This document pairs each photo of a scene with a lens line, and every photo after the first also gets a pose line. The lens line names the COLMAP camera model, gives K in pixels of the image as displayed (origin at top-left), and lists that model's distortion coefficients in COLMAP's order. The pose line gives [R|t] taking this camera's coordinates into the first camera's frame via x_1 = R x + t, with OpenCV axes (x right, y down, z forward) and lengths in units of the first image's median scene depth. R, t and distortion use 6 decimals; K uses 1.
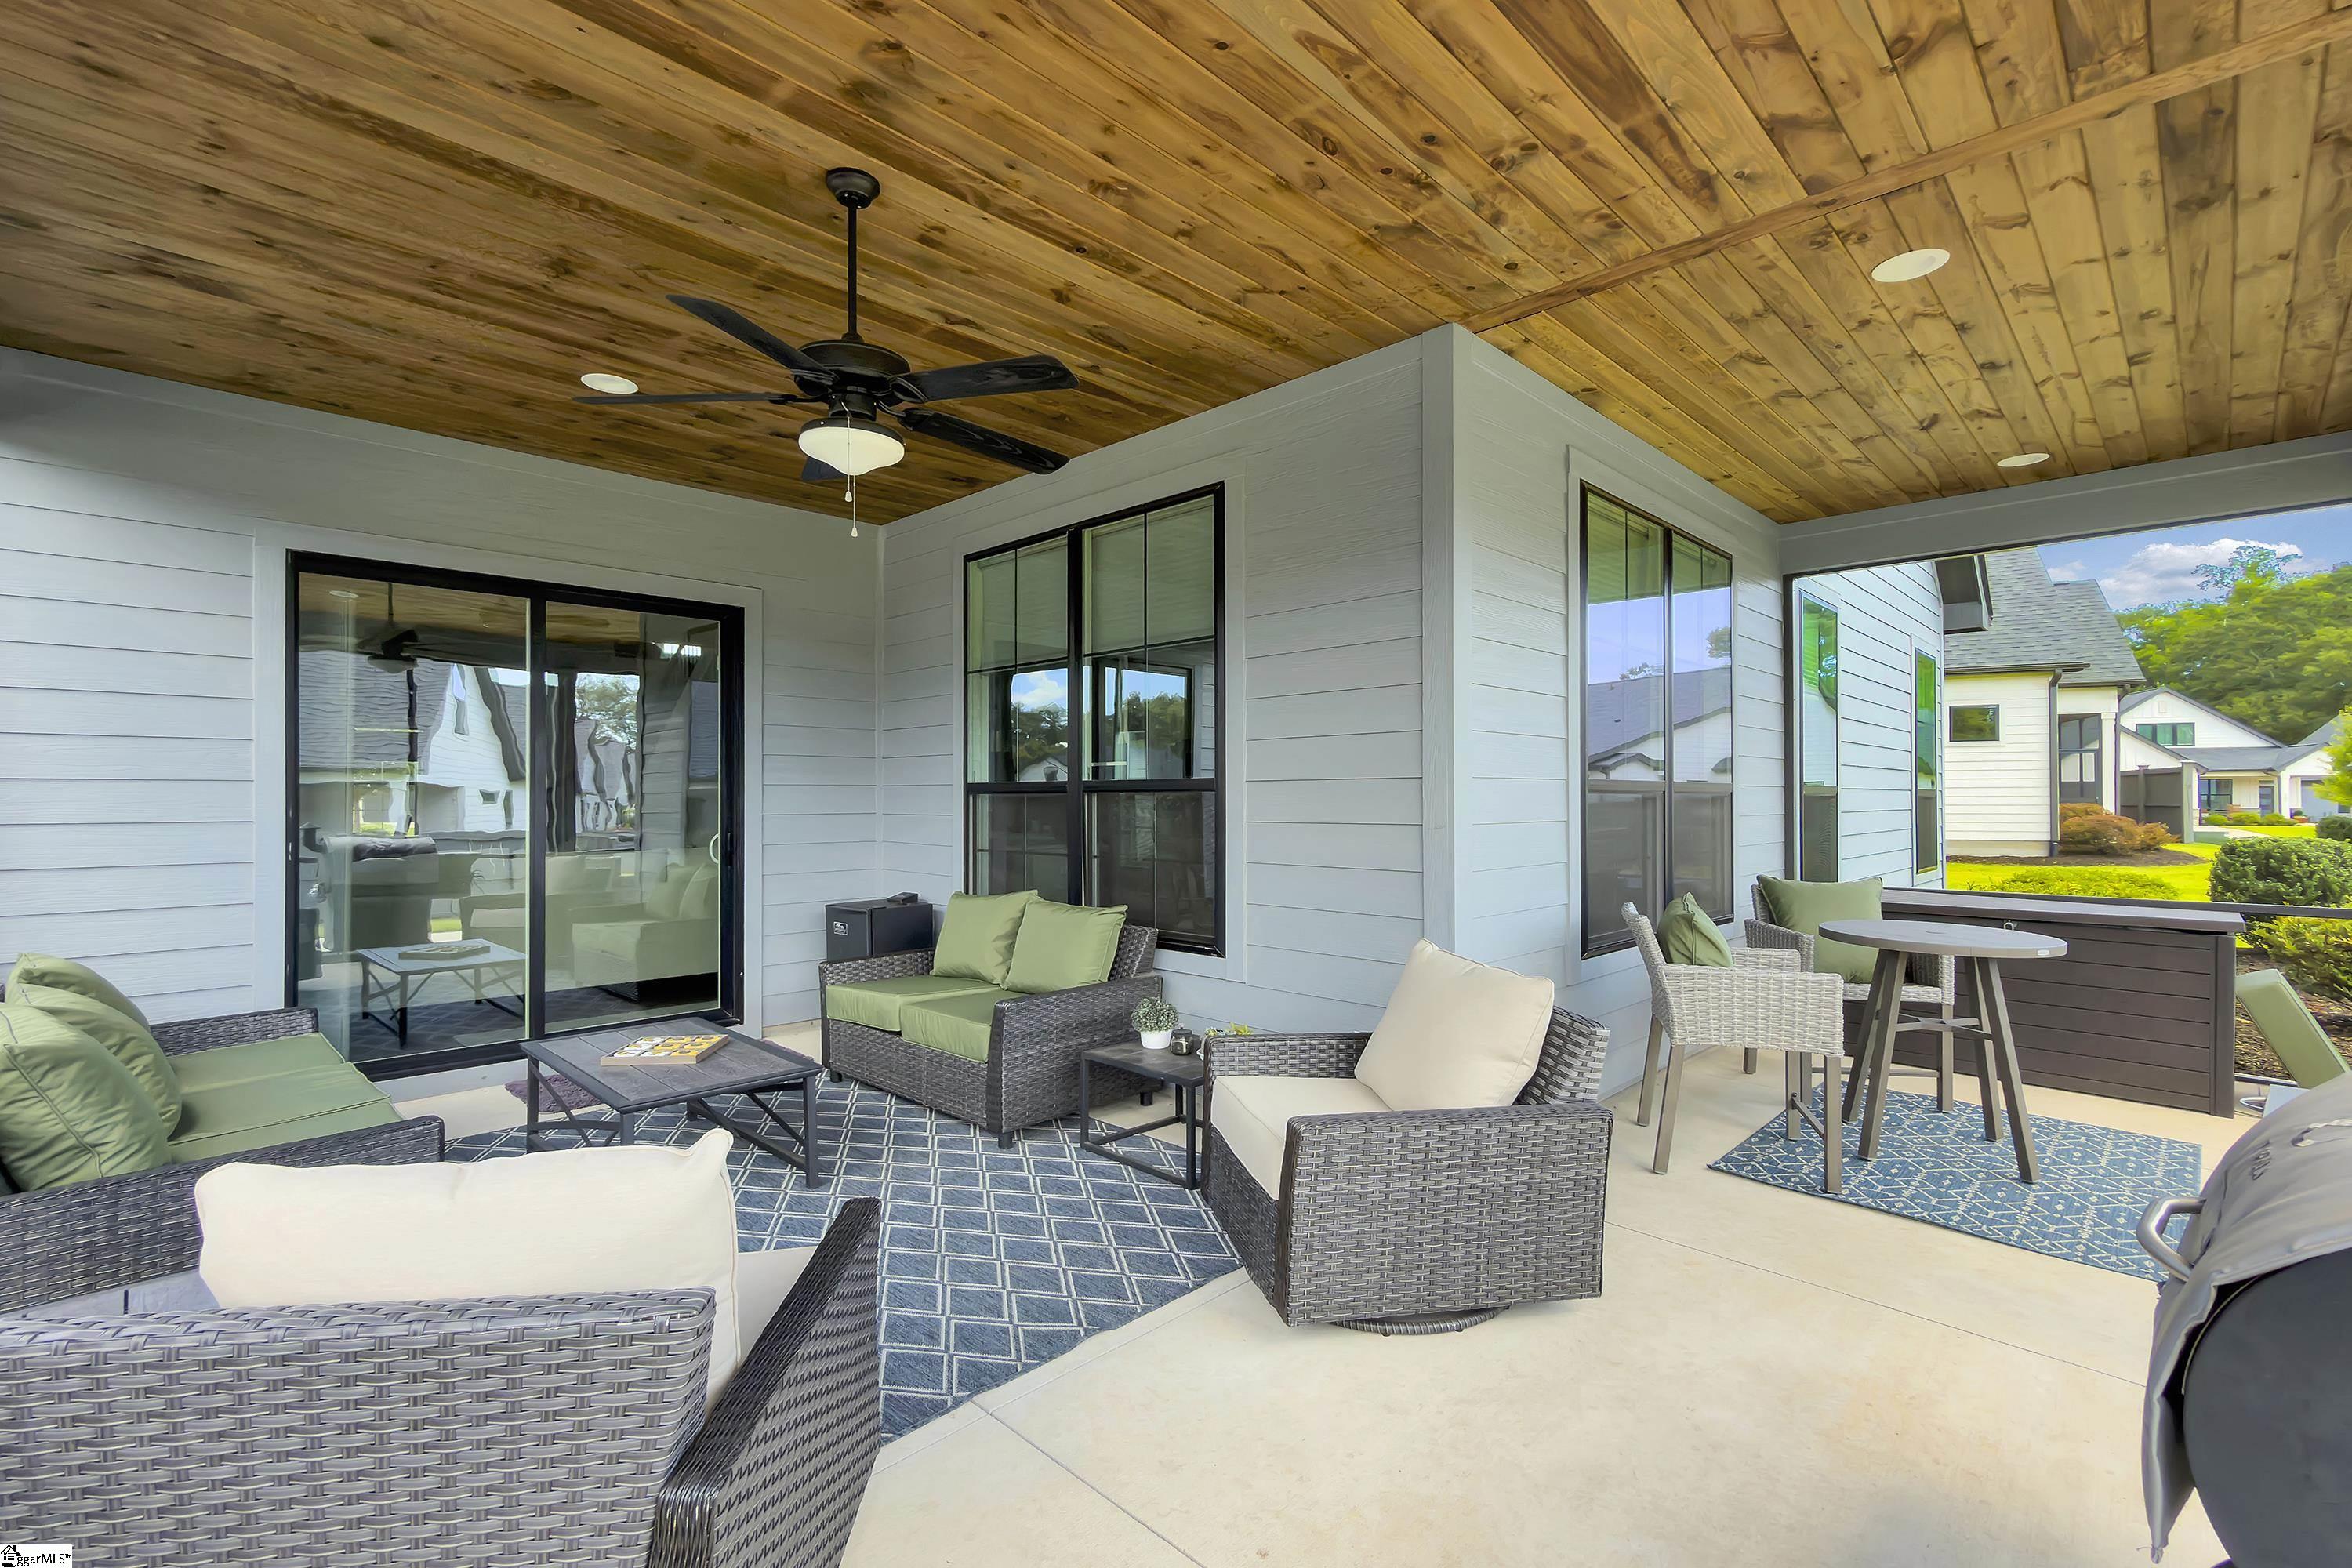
lens RADIAL K [[1044.8, 0, 1176.0], [0, 1044.8, 784.0], [0, 0, 1]] dist [0.000418, 0.000282]
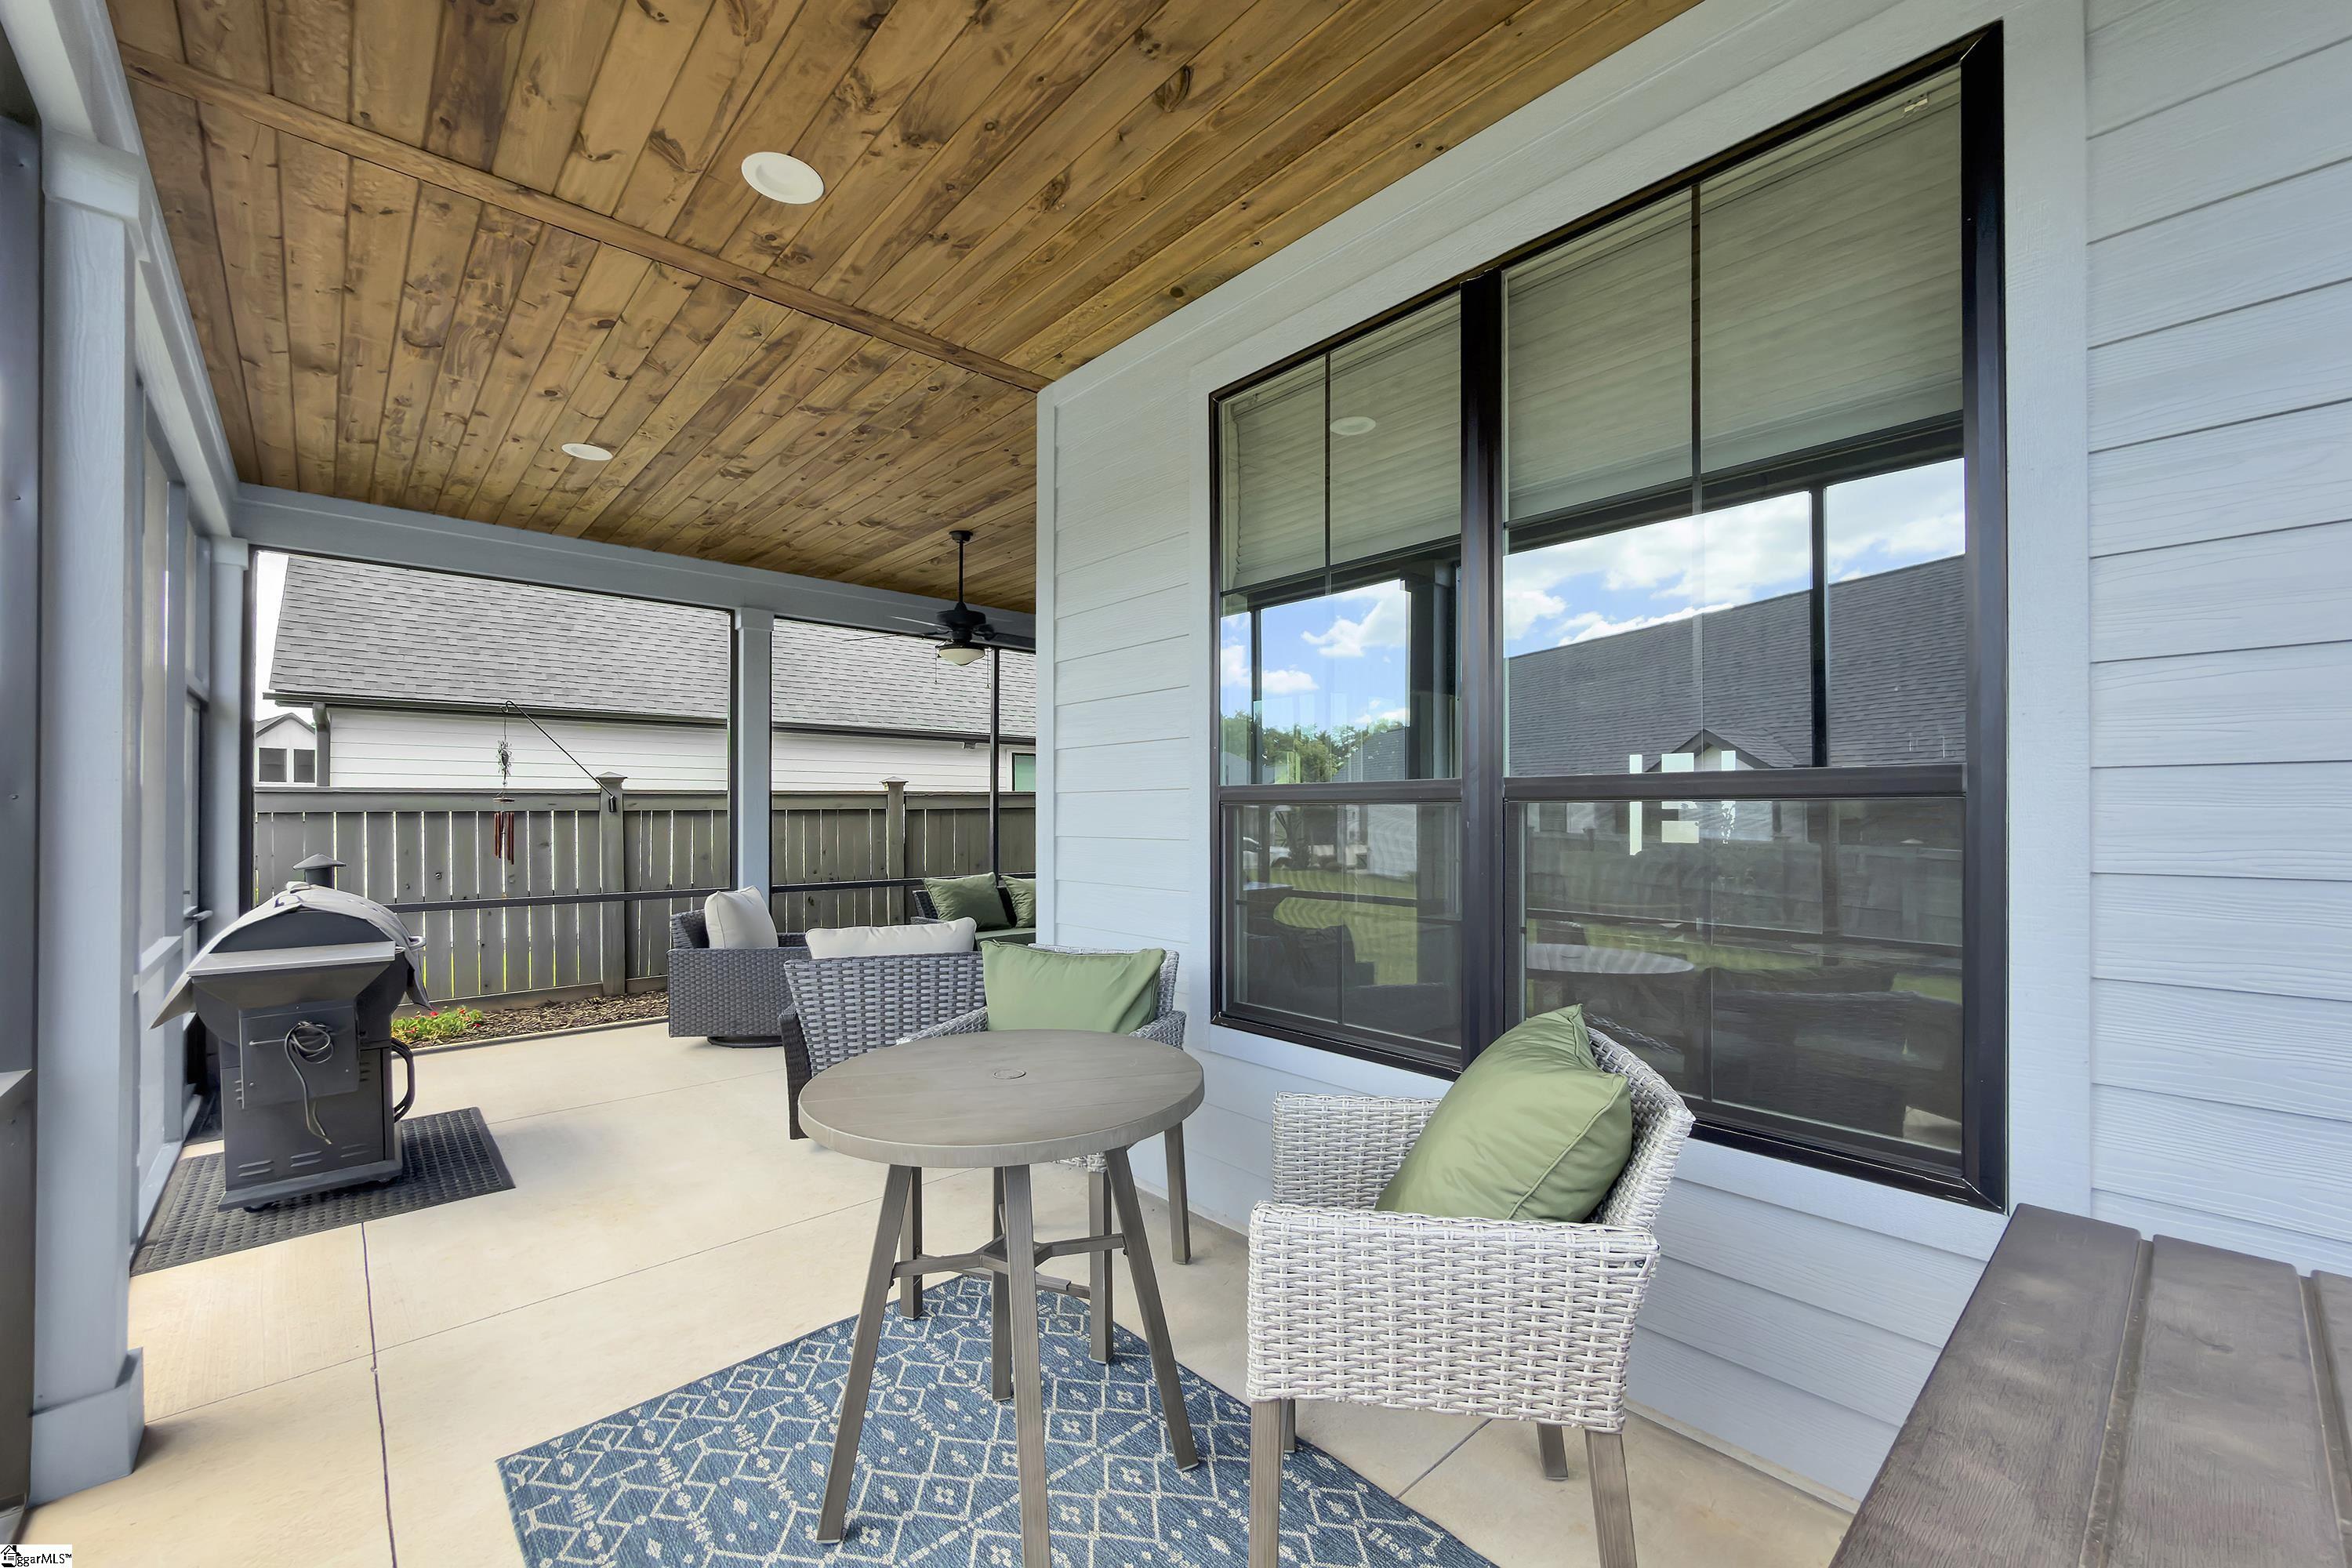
lens RADIAL K [[939.1, 0, 1172.5], [0, 939.1, 806.5], [0, 0, 1]] dist [0.000845, -0.000048]
pose [[-0.053916, -0.008510, -0.998509, 1.655392], [0.013555, 0.999865, -0.009253, 0.024599], [0.998453, -0.014034, -0.053793, 1.551471]]
